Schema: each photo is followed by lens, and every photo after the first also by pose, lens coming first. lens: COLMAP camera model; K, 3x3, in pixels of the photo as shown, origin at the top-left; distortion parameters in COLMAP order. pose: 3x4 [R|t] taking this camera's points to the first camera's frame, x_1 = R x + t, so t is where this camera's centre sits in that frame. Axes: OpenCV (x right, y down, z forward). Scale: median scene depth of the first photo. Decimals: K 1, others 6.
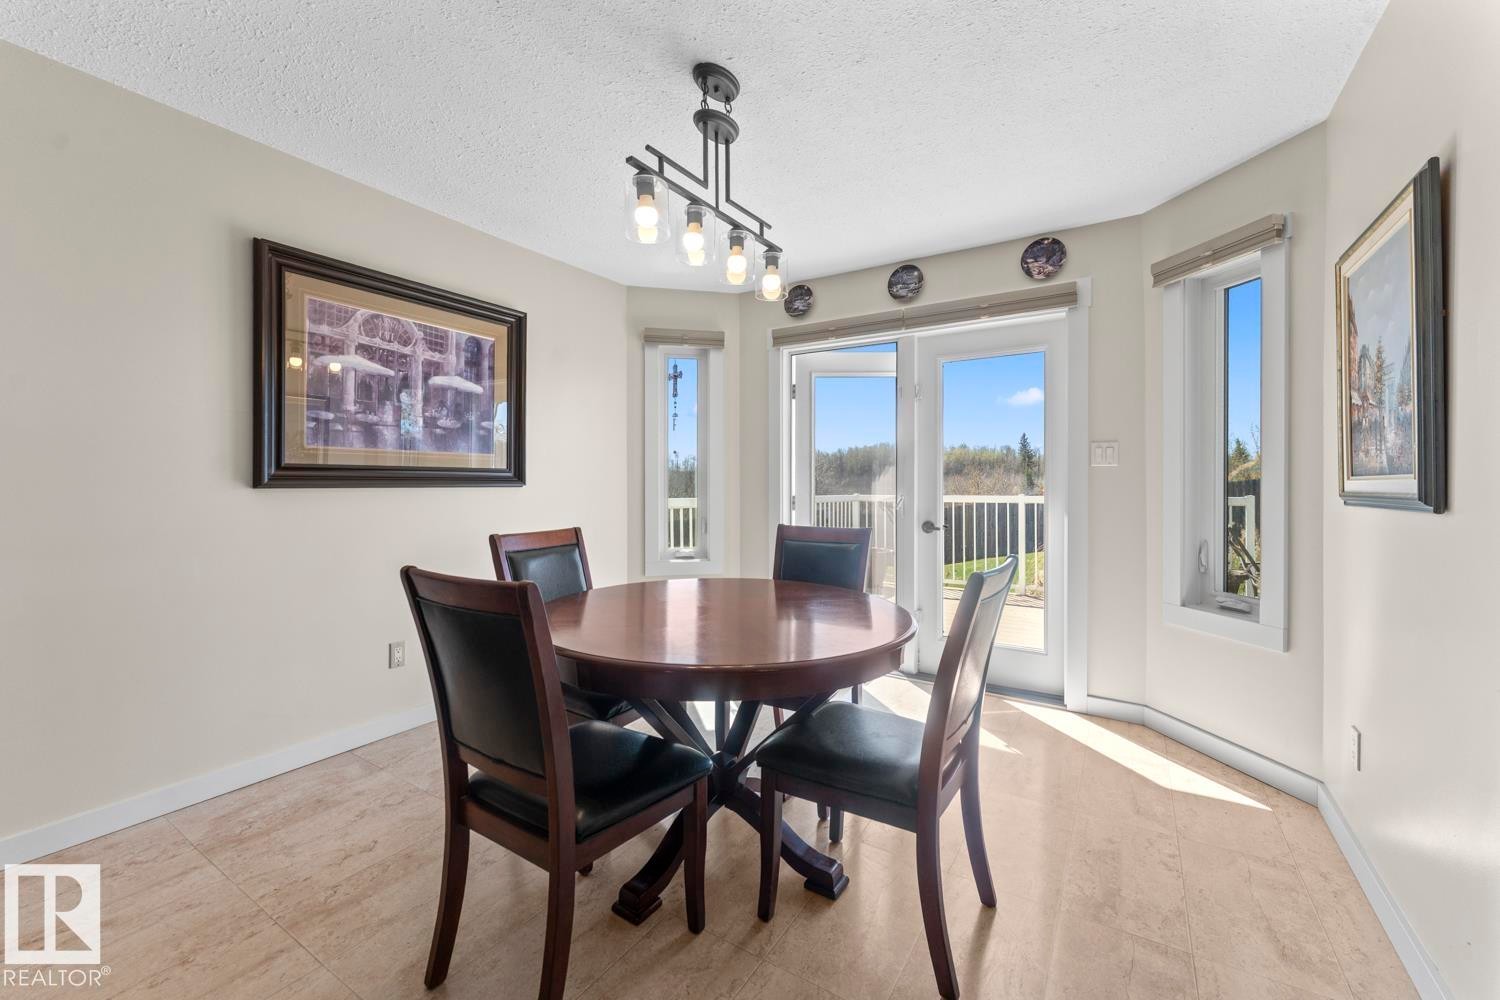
lens RADIAL K [[609.9, 0, 750.8], [0, 609.9, 483.6], [0, 0, 1]] dist [-0.000090, -0.000180]
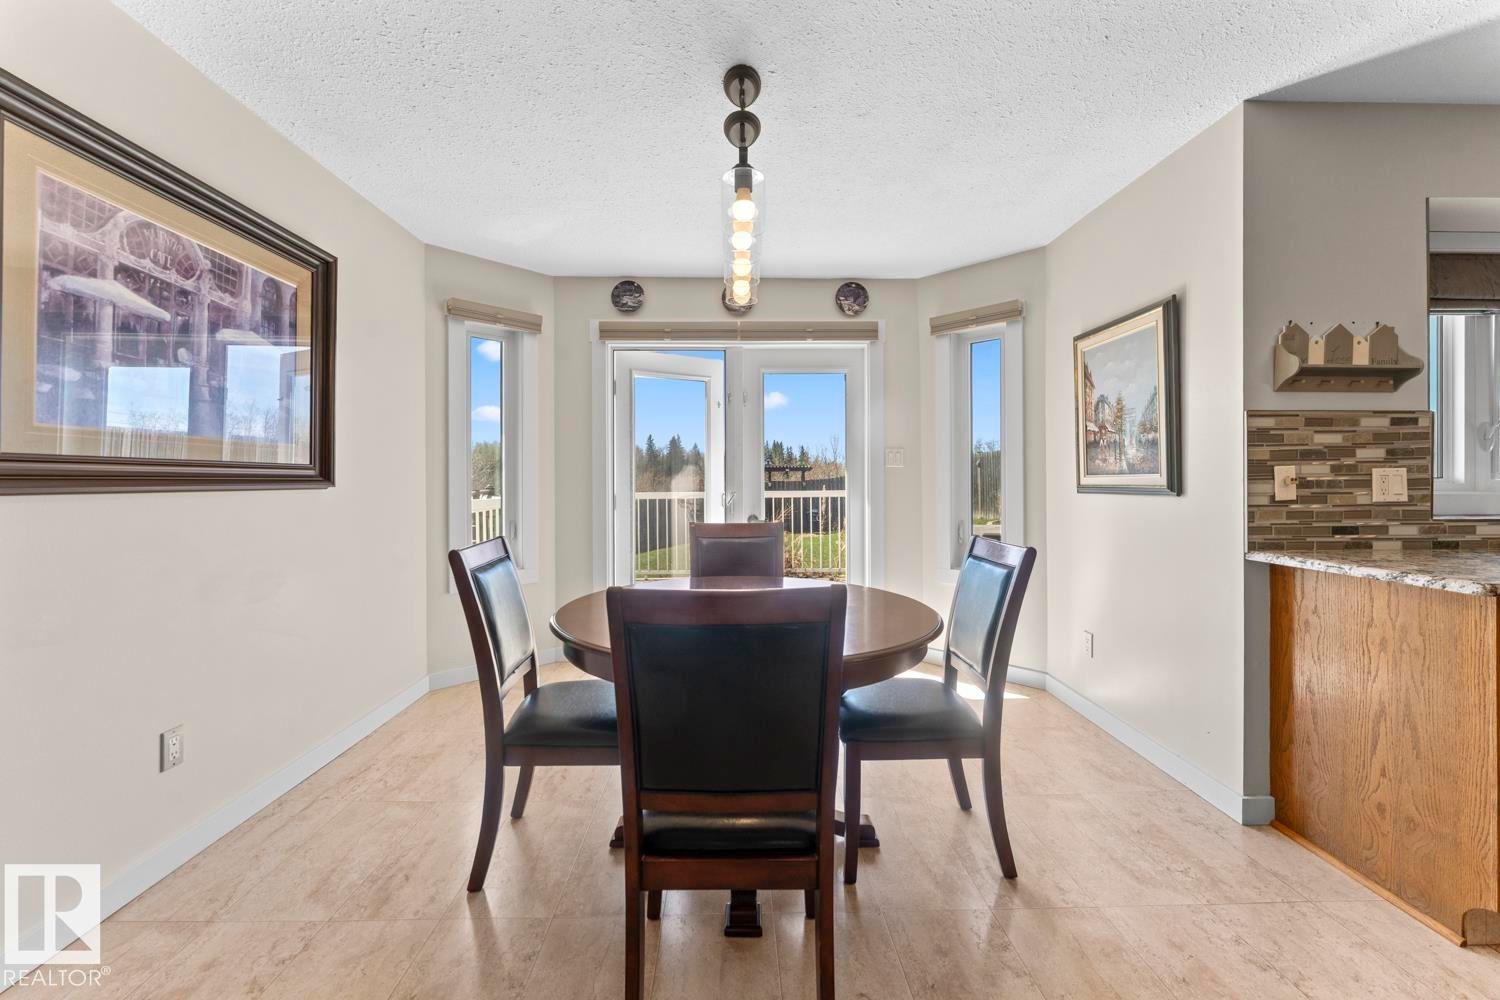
lens RADIAL K [[604.1, 0, 746.9], [0, 604.1, 476.3], [0, 0, 1]] dist [0.000764, -0.000049]
pose [[0.830033, -0.001522, 0.557712, -0.425512], [0.005887, 0.999964, -0.006032, -0.002815], [-0.557683, 0.008290, 0.830012, 0.117539]]
